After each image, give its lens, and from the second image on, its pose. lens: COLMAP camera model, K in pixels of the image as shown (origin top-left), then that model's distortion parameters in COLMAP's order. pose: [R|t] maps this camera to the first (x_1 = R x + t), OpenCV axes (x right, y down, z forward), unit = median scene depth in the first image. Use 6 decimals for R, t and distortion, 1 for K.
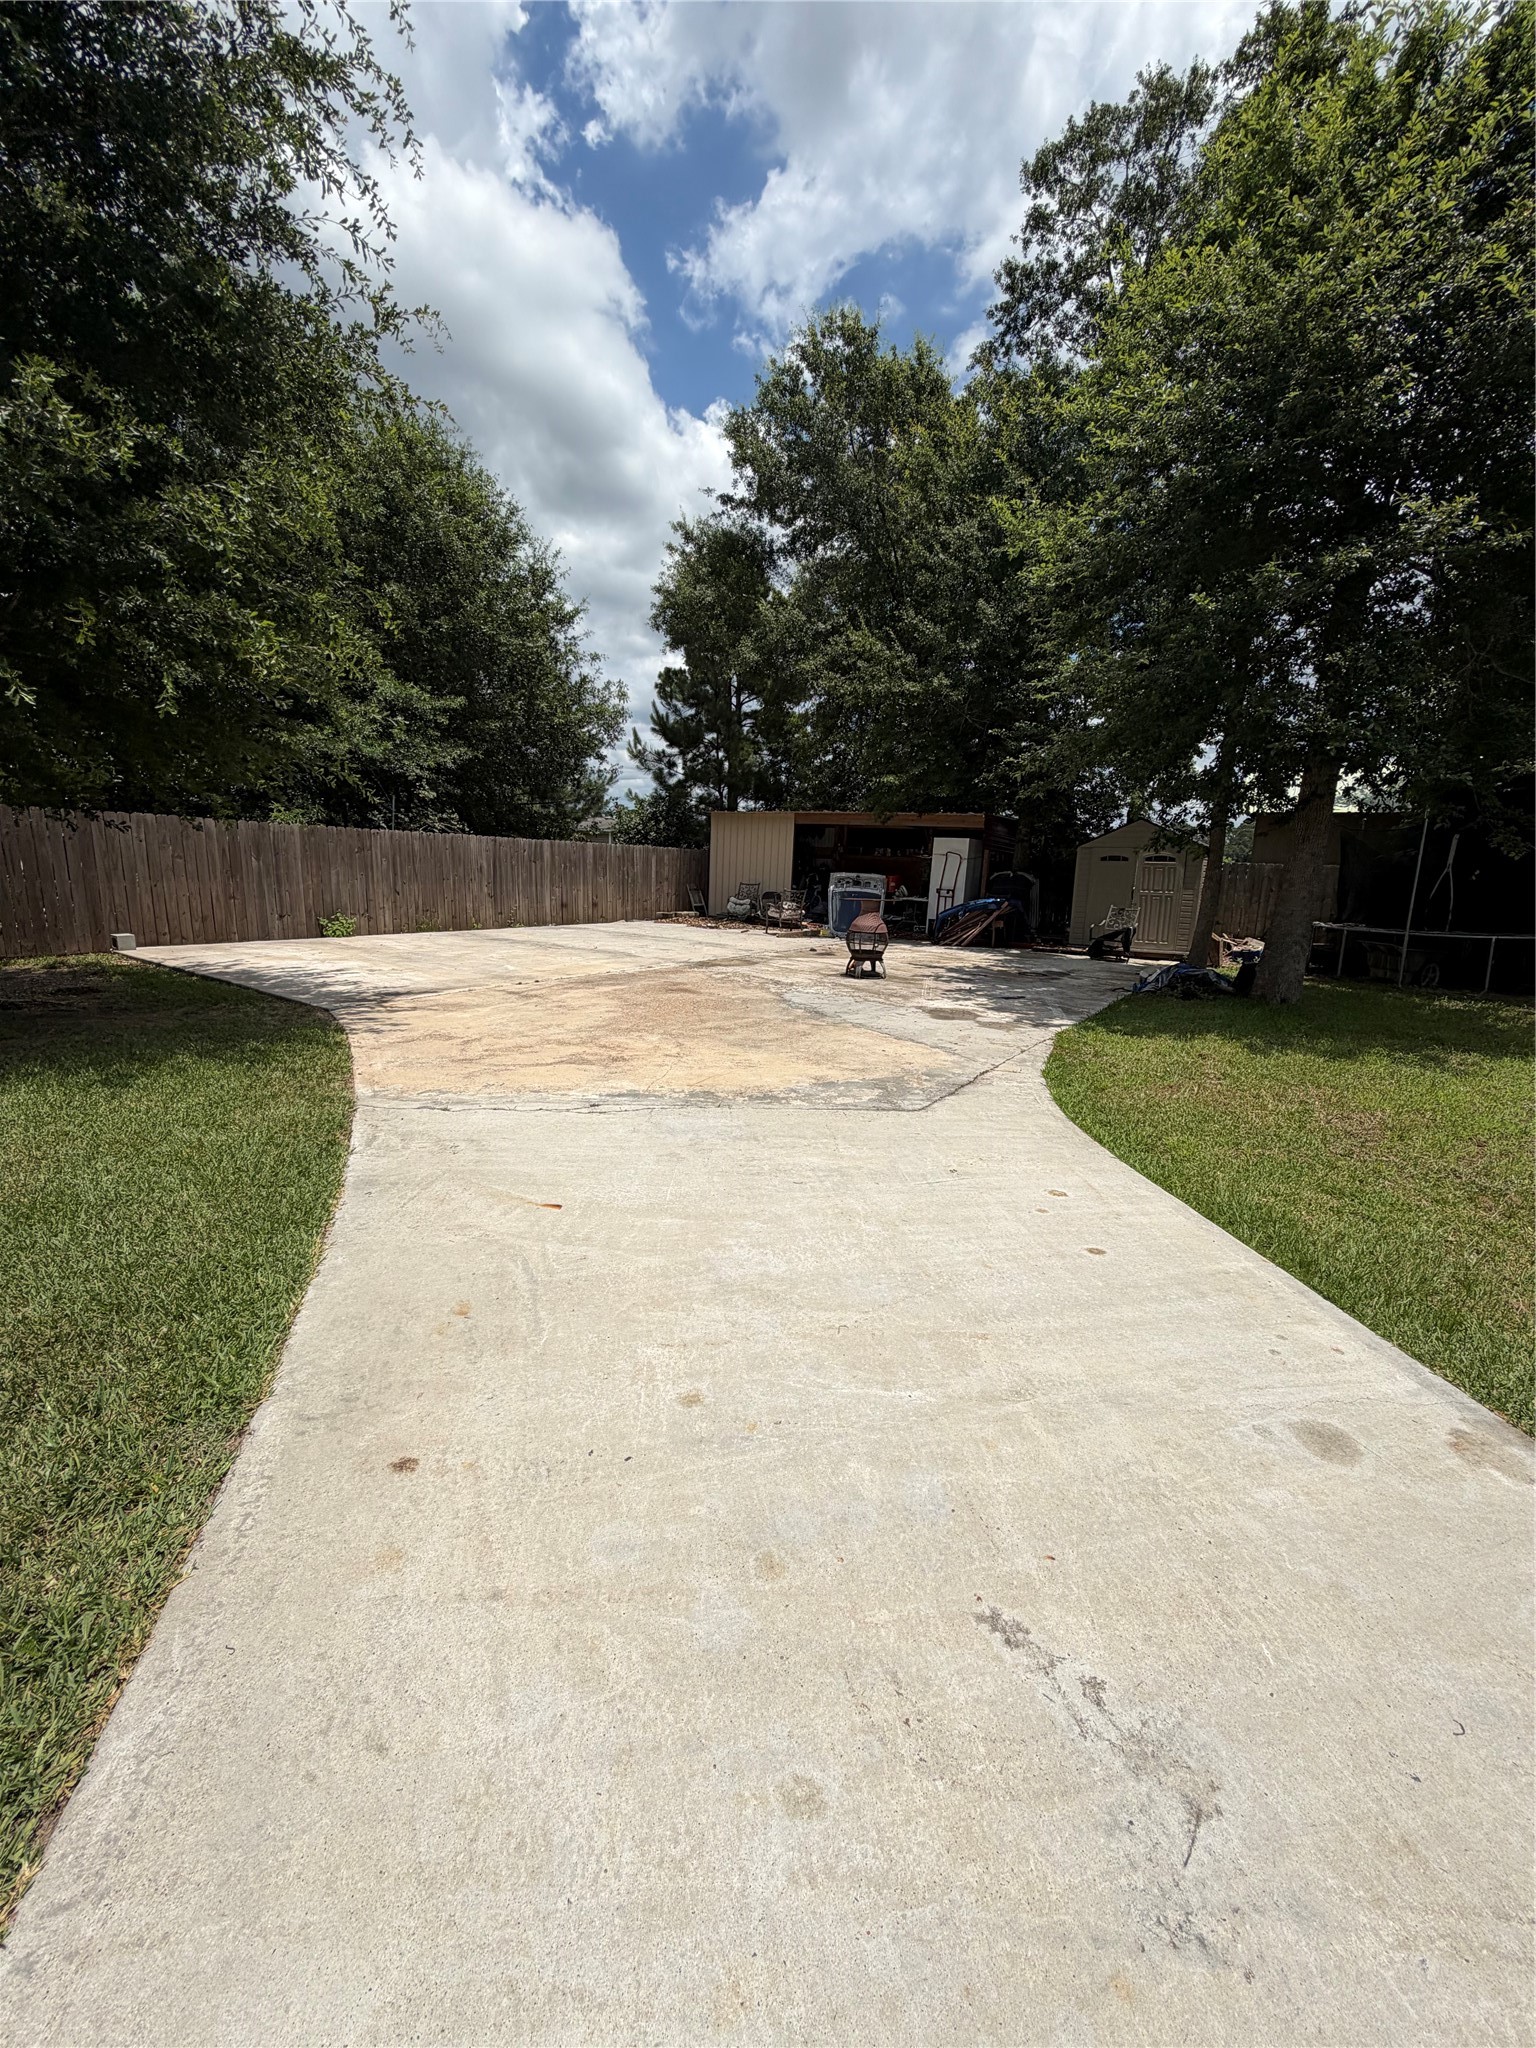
lens RADIAL K [[814.0, 0, 773.8], [0, 814.0, 1024.8], [0, 0, 1]] dist [-0.000156, -0.000396]
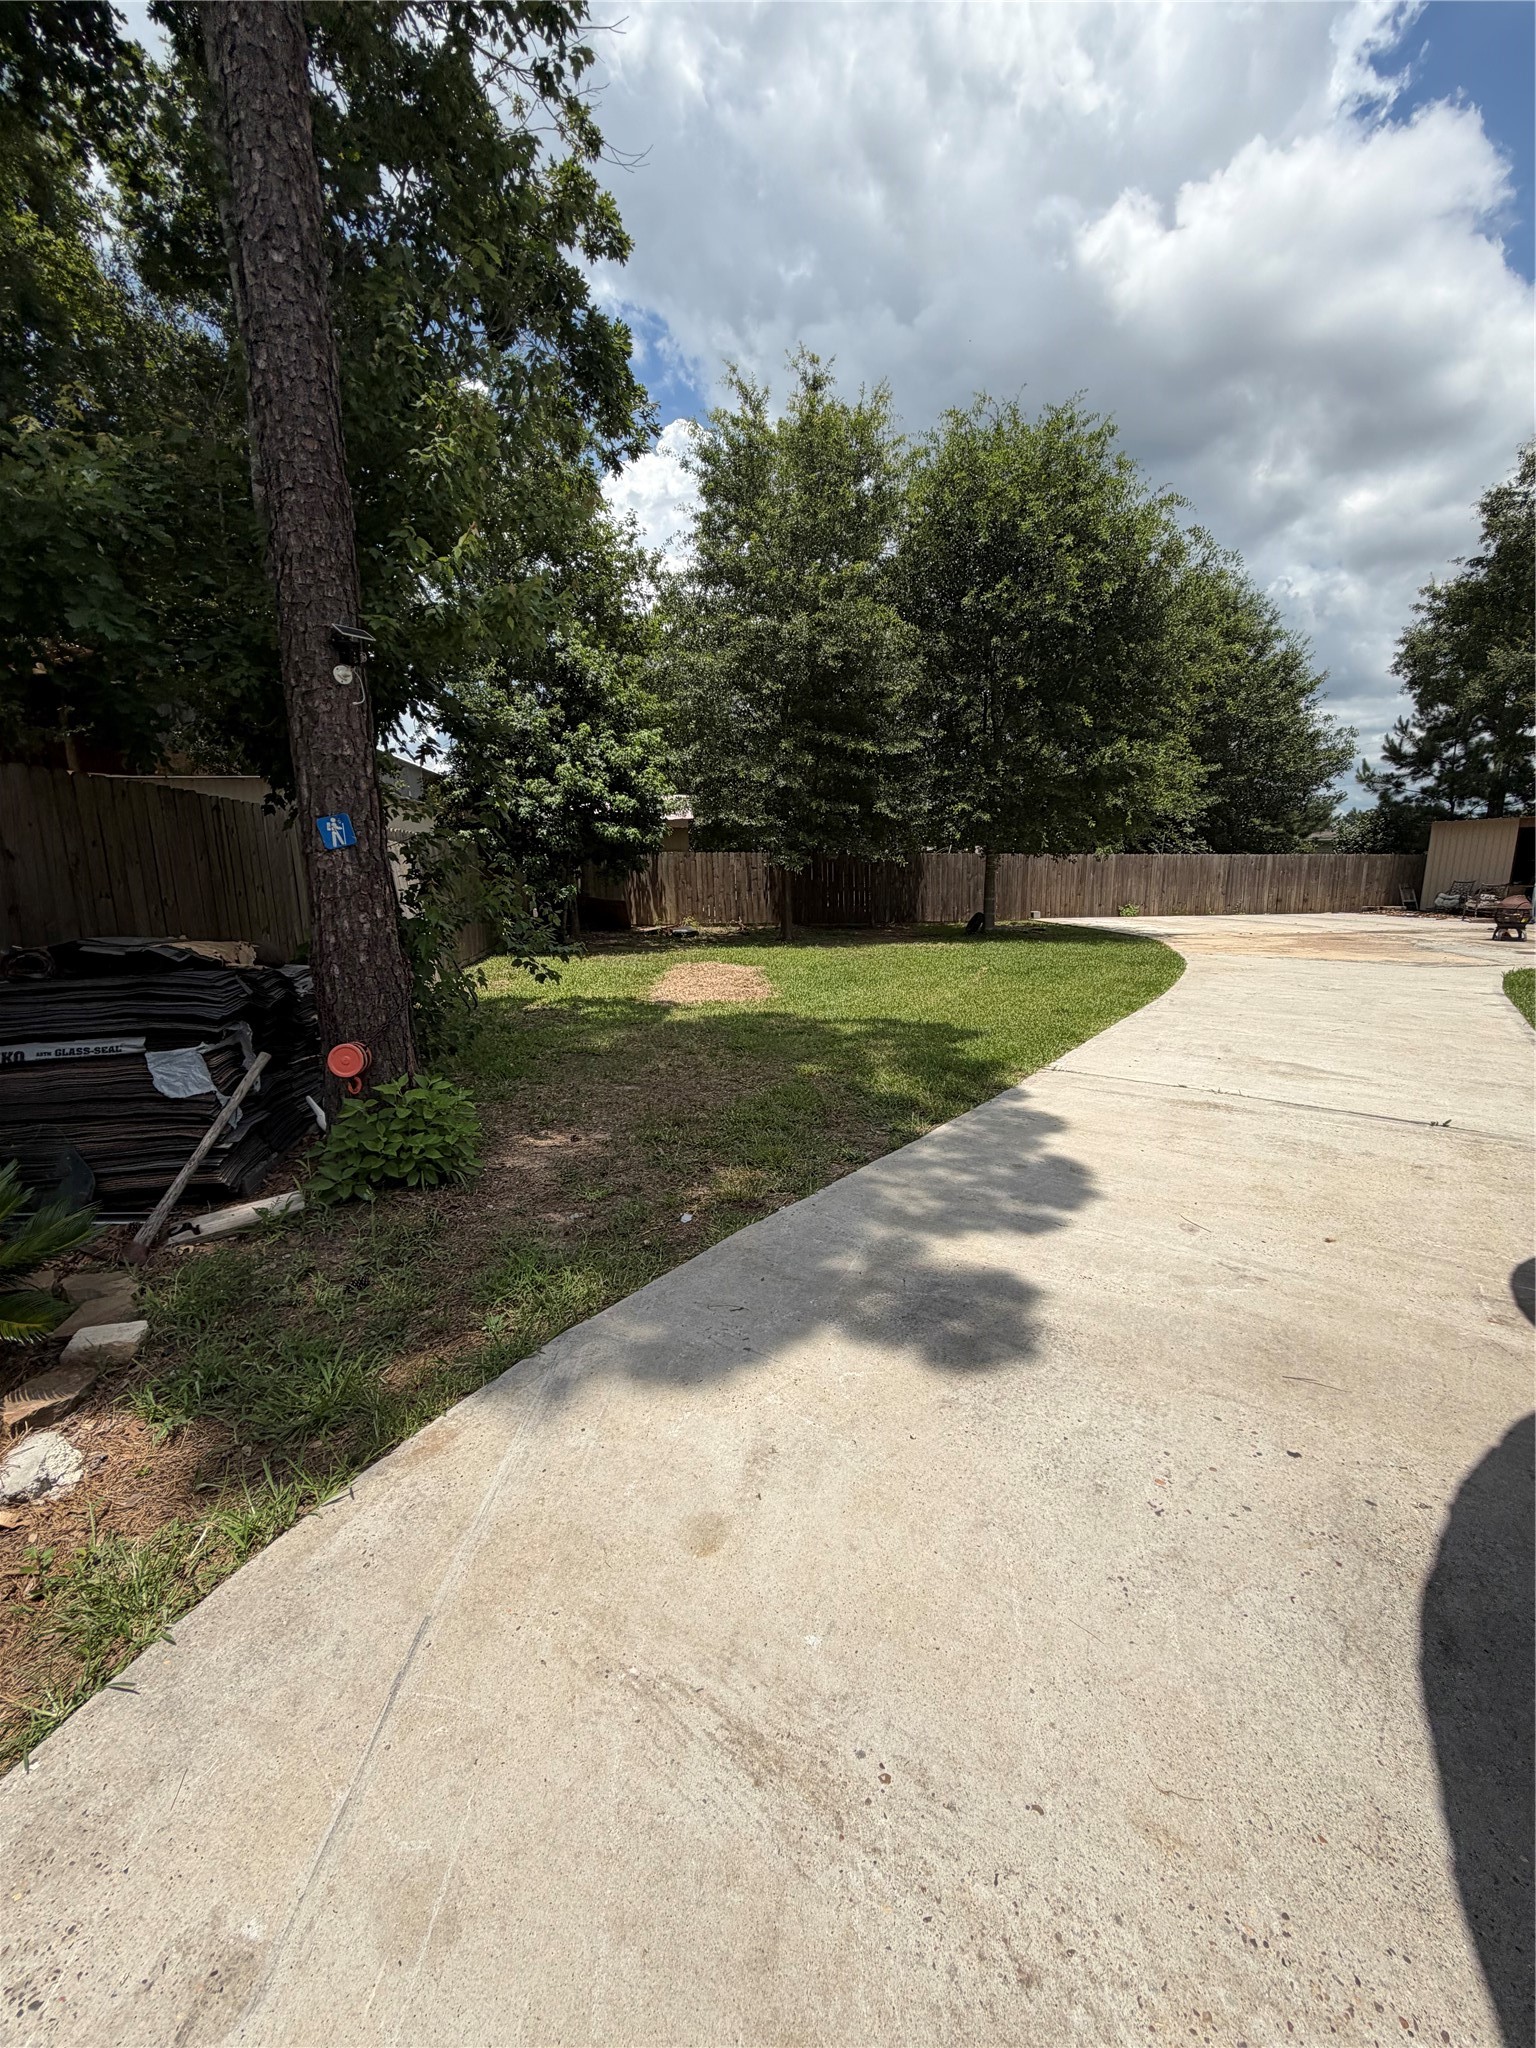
lens RADIAL K [[814.0, 0, 767.1], [0, 814.0, 1022.2], [0, 0, 1]] dist [-0.000156, -0.000396]
pose [[0.679150, 0.095023, -0.727823, 0.185222], [-0.110538, 0.993517, 0.026565, 0.123046], [0.725629, 0.062410, 0.685250, -0.589731]]
